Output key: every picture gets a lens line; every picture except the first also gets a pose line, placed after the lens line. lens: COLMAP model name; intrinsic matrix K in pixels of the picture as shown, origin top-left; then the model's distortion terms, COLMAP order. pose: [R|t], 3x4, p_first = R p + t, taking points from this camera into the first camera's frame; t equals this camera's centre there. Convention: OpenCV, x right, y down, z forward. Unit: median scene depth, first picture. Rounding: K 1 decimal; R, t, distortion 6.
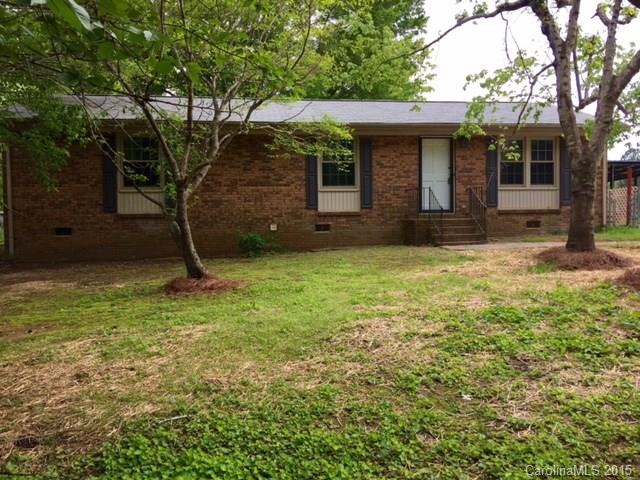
lens RADIAL K [[548.3, 0, 320.0], [0, 548.3, 237.9], [0, 0, 1]] dist [0.013838, -0.011486]
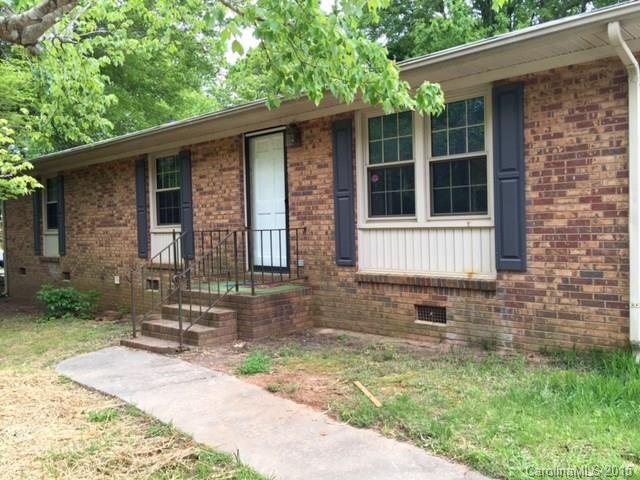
lens RADIAL K [[548.3, 0, 320.1], [0, 548.3, 242.2], [0, 0, 1]] dist [0.013838, -0.011486]
pose [[0.637419, 0.016511, -0.770340, 0.660149], [-0.037747, 0.999239, -0.009817, -0.071708], [0.769592, 0.035335, 0.637558, 0.692025]]
